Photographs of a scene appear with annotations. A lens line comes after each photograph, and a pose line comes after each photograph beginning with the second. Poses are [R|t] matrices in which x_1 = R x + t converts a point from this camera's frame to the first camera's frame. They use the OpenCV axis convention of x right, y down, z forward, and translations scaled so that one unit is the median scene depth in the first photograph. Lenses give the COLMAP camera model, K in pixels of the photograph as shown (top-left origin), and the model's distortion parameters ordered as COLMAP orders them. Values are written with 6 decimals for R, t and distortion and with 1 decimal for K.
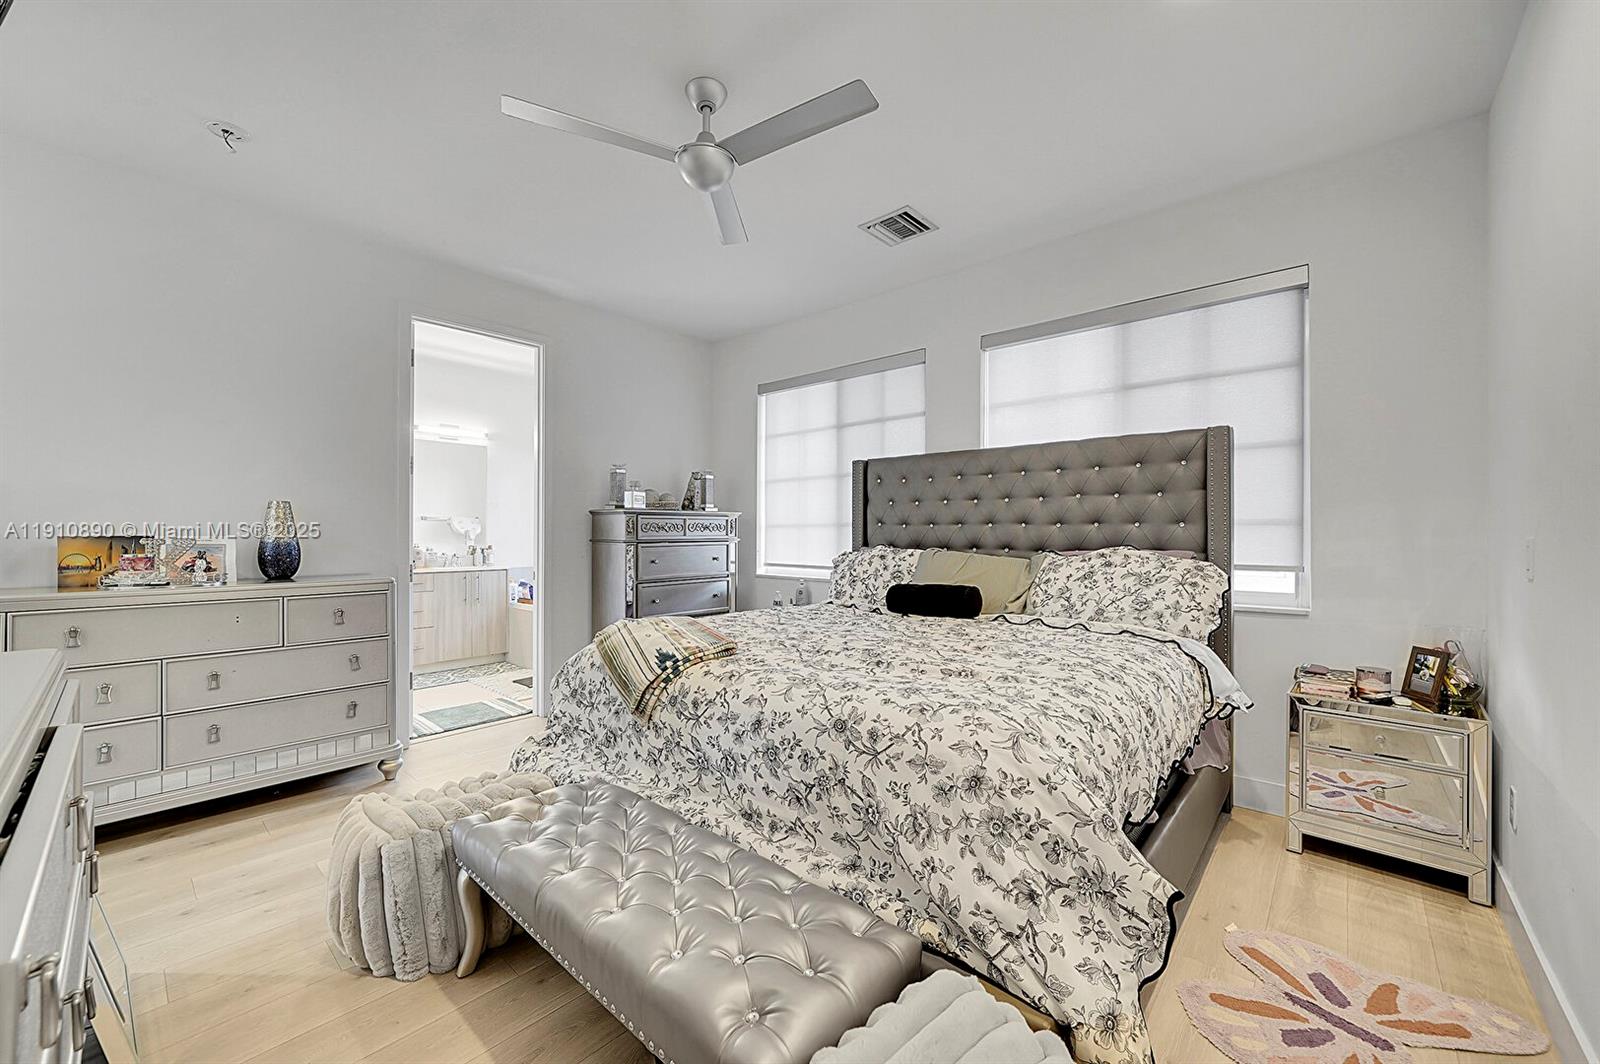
lens RADIAL K [[620.2, 0, 800.3], [0, 620.2, 532.9], [0, 0, 1]] dist [-0.009343, -0.000073]
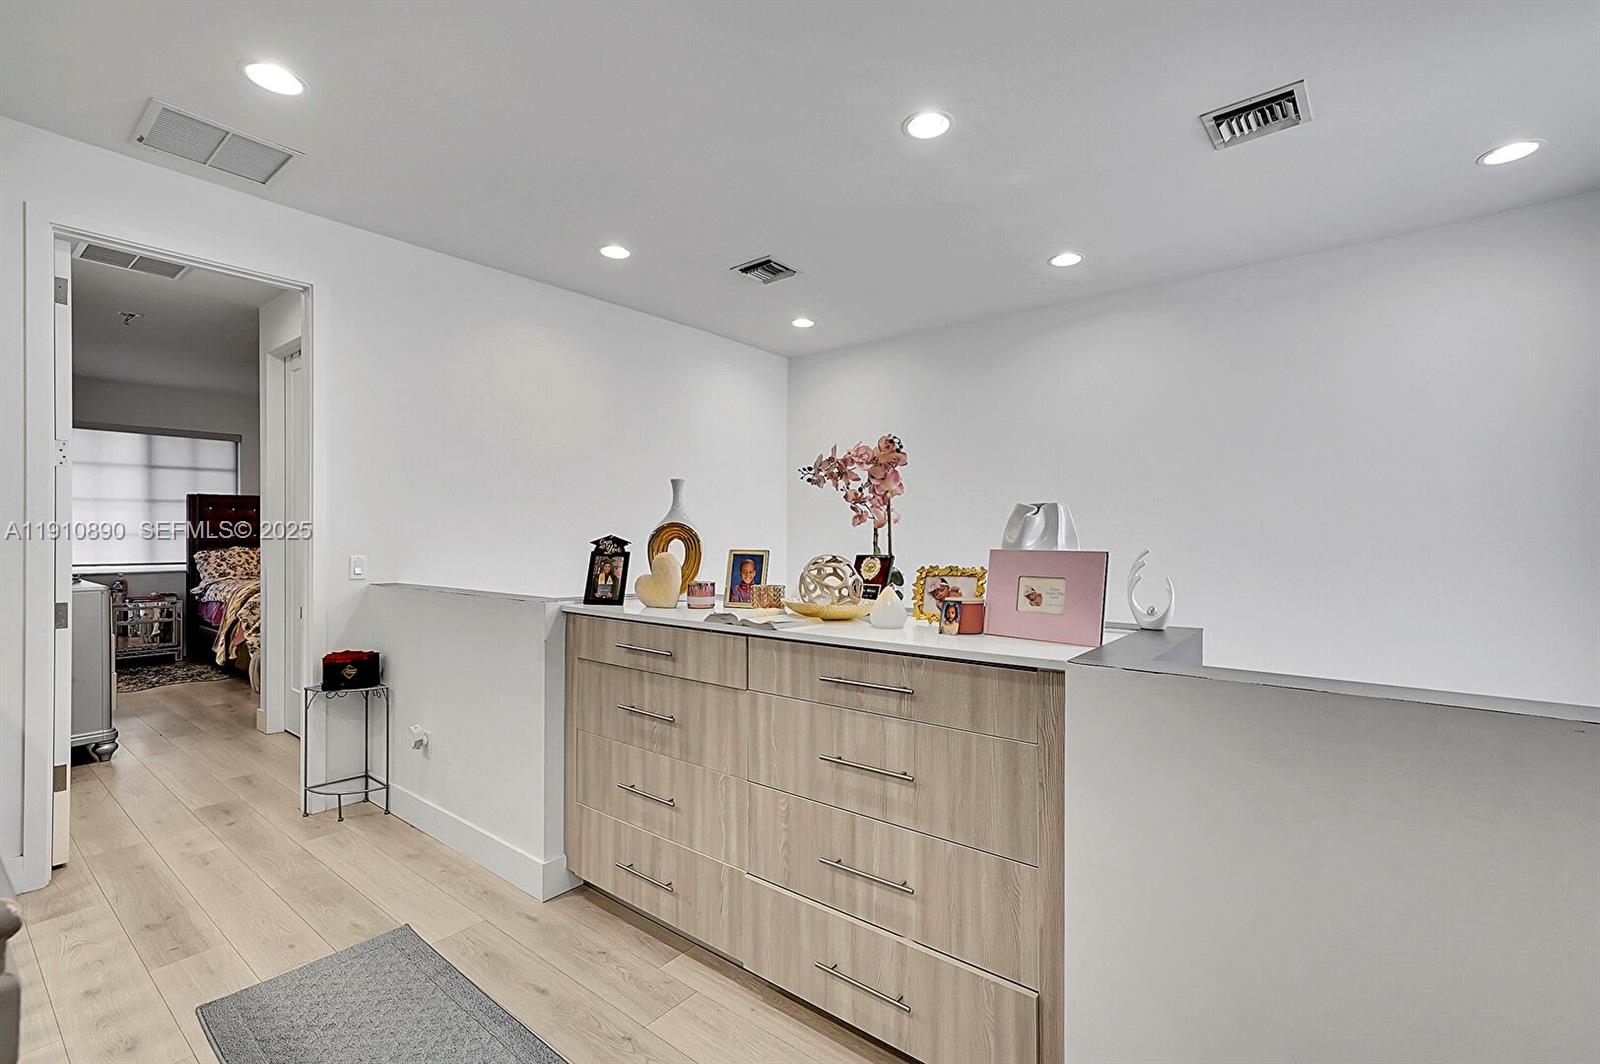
lens RADIAL K [[717.4, 0, 810.0], [0, 717.4, 532.3], [0, 0, 1]] dist [0.008248, 0.001184]
pose [[-0.050913, -0.008416, 0.998668, -2.413097], [-0.004451, 0.999956, 0.008200, -0.053656], [-0.998693, -0.004027, -0.050949, -0.651753]]
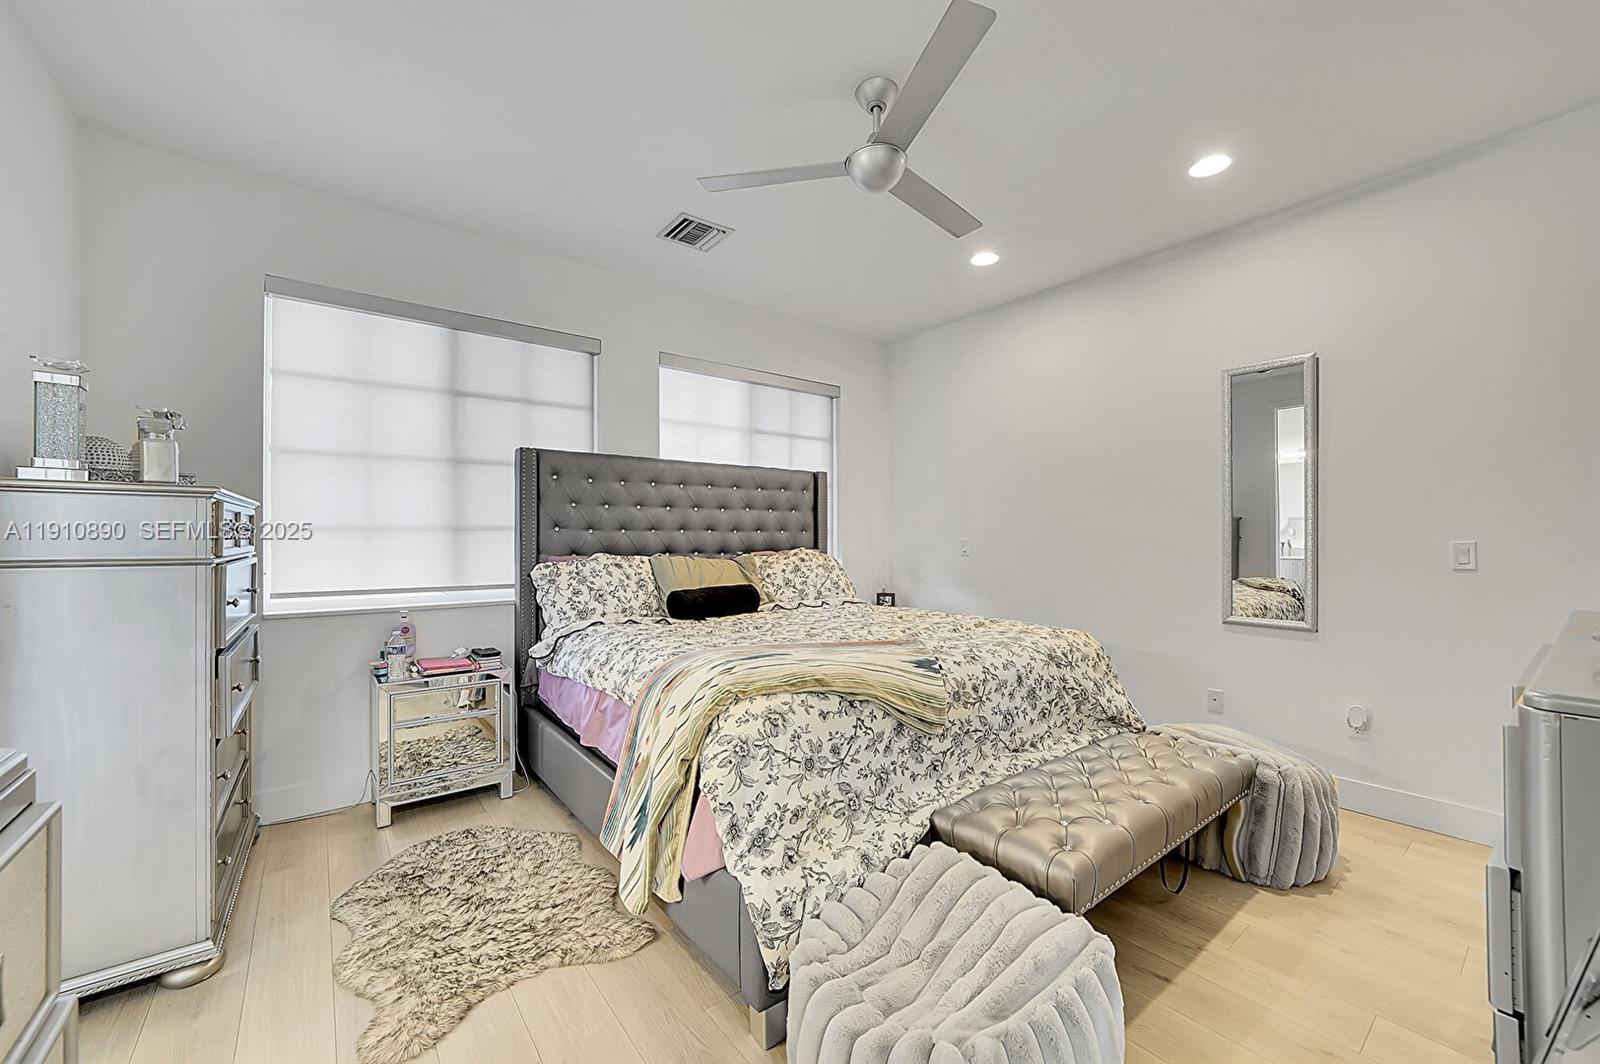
lens RADIAL K [[620.2, 0, 795.3], [0, 620.2, 537.1], [0, 0, 1]] dist [-0.009343, -0.000073]
pose [[0.187019, -0.000760, 0.982356, -0.806918], [0.004214, 0.999991, -0.000029, -0.001463], [-0.982347, 0.004145, 0.187020, 0.666561]]
